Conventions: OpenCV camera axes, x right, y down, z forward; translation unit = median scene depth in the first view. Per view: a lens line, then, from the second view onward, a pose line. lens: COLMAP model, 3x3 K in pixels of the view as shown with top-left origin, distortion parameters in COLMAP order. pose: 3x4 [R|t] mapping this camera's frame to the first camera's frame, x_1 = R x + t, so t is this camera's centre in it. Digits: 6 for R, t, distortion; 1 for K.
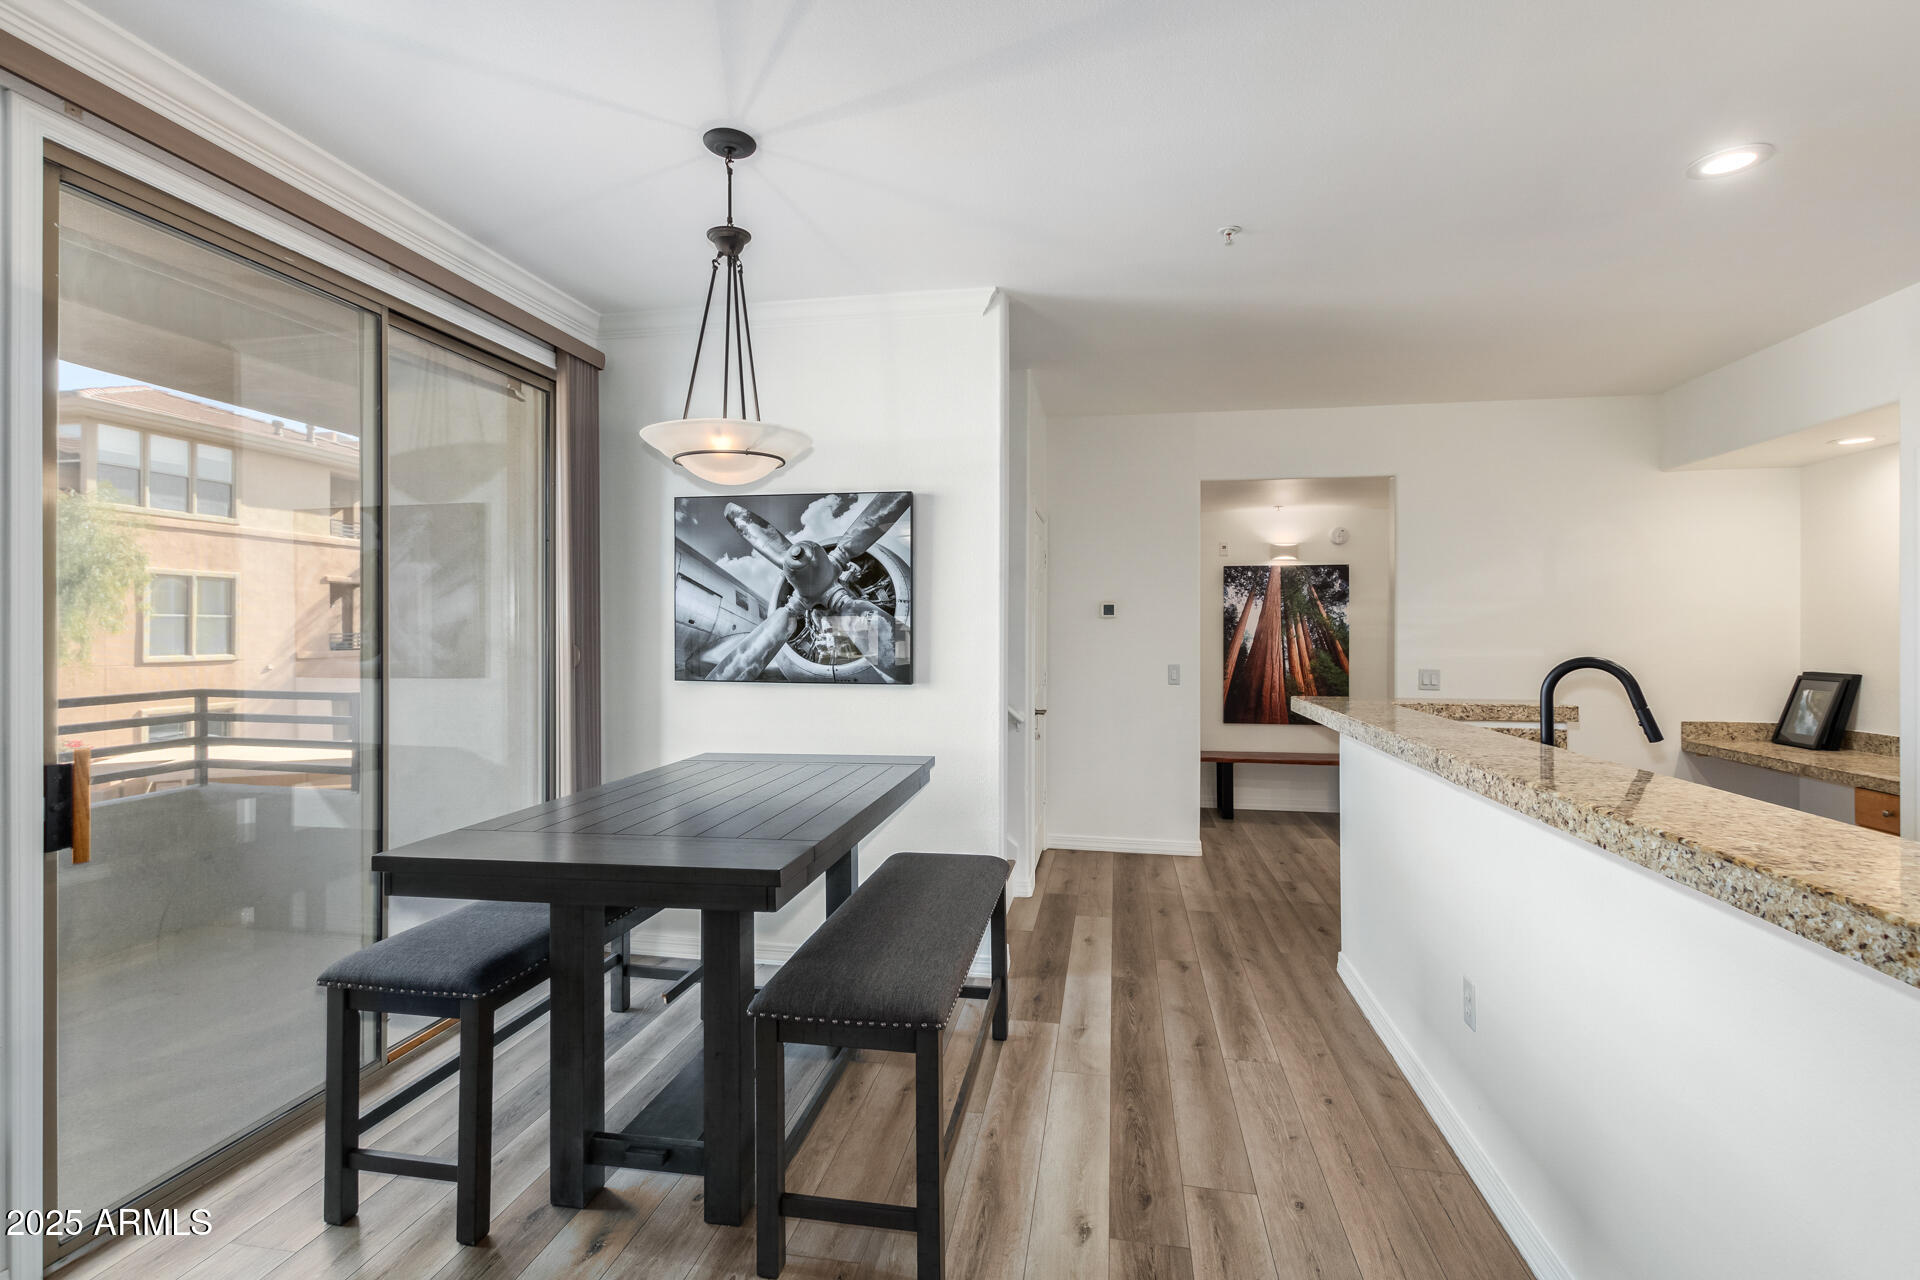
lens RADIAL K [[879.2, 0, 953.8], [0, 879.2, 626.7], [0, 0, 1]] dist [0.000397, -0.000217]
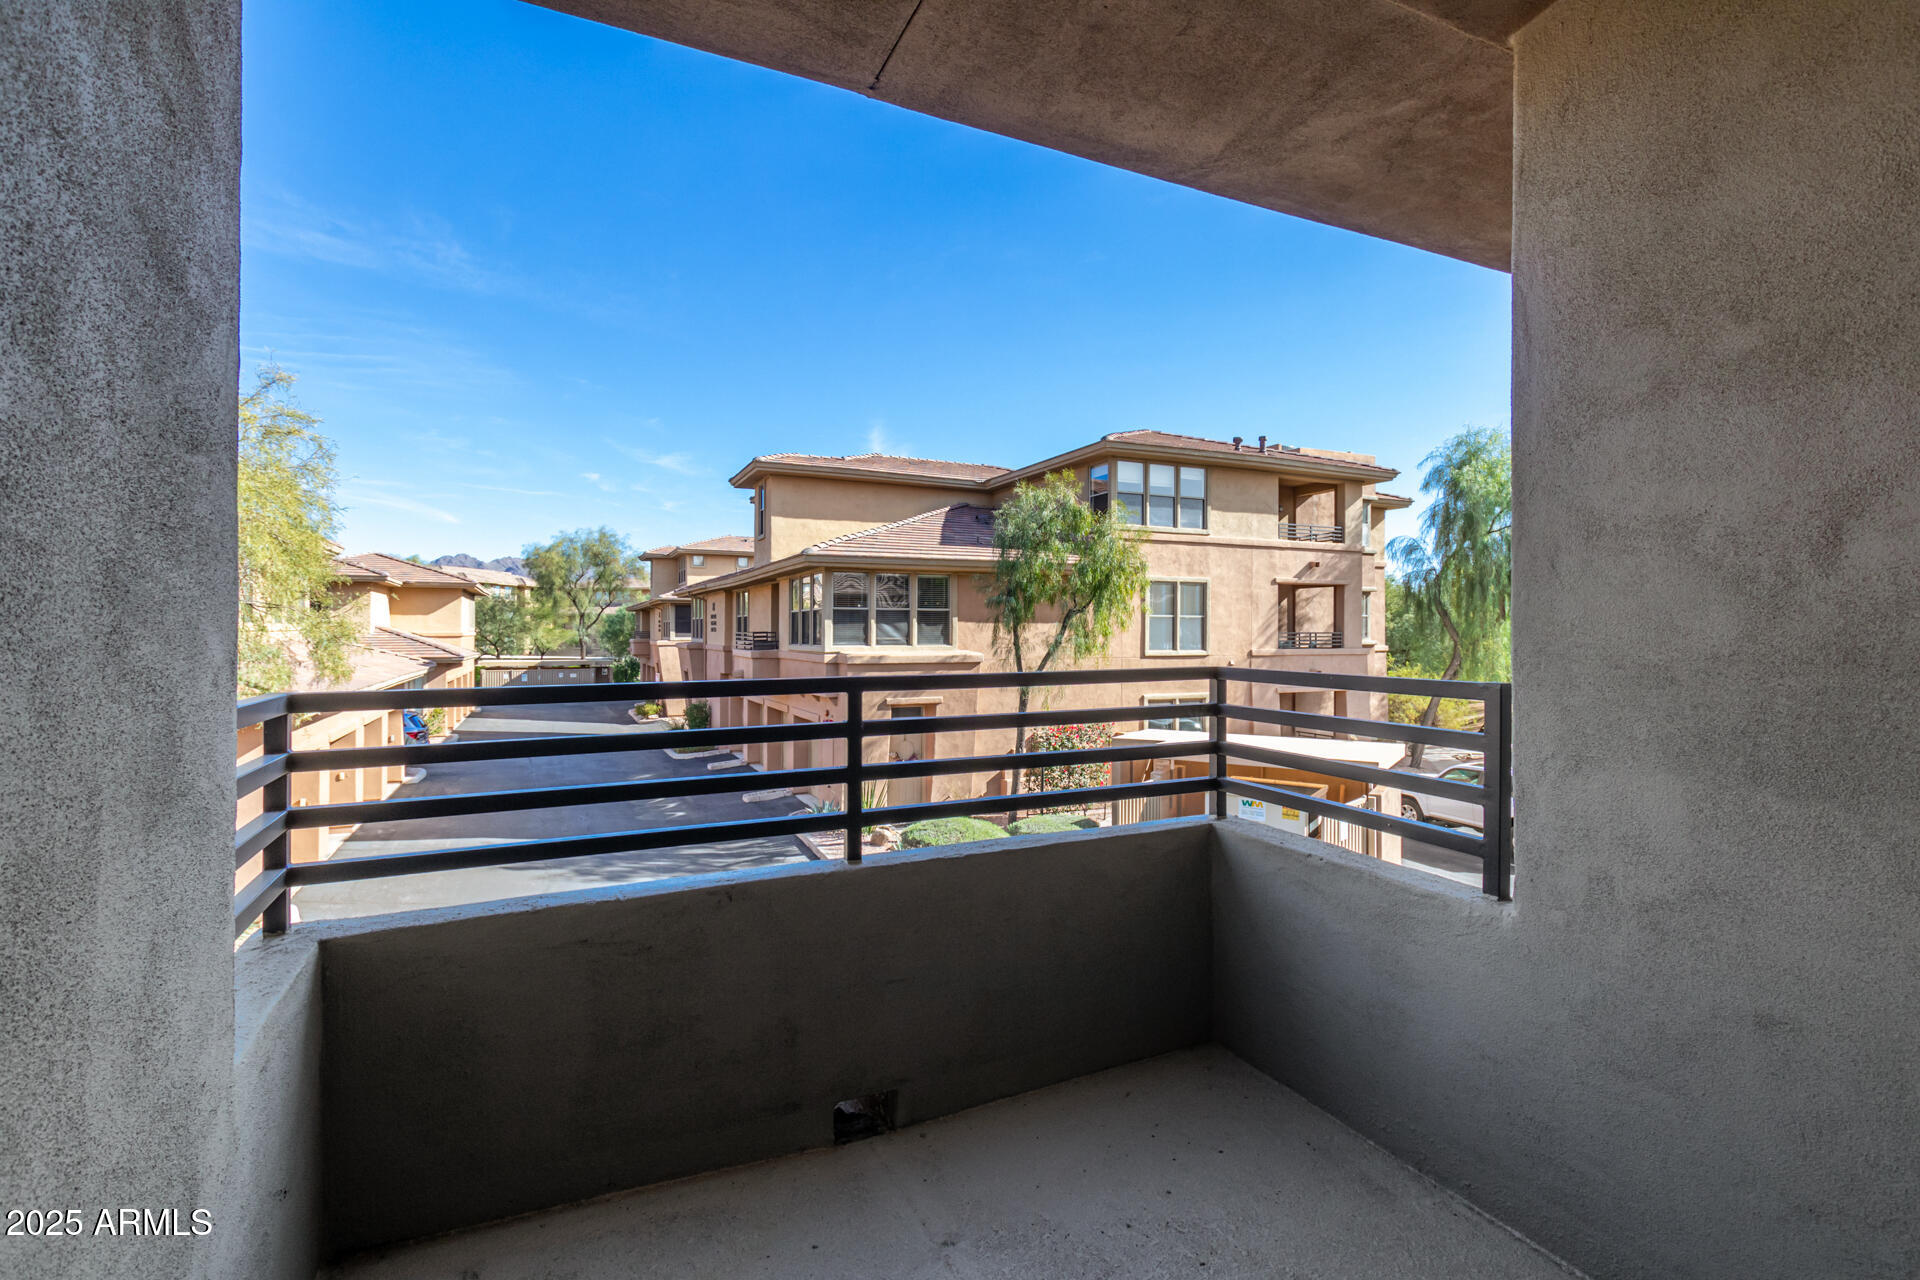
lens RADIAL K [[857.0, 0, 960.0], [0, 857.0, 640.0], [0, 0, 1]] dist [0.002553, 0.000092]
pose [[0.575858, 0.004777, -0.817536, -0.384028], [0.000631, 0.999980, 0.006288, 0.039897], [0.817550, -0.004137, 0.575843, 0.414848]]
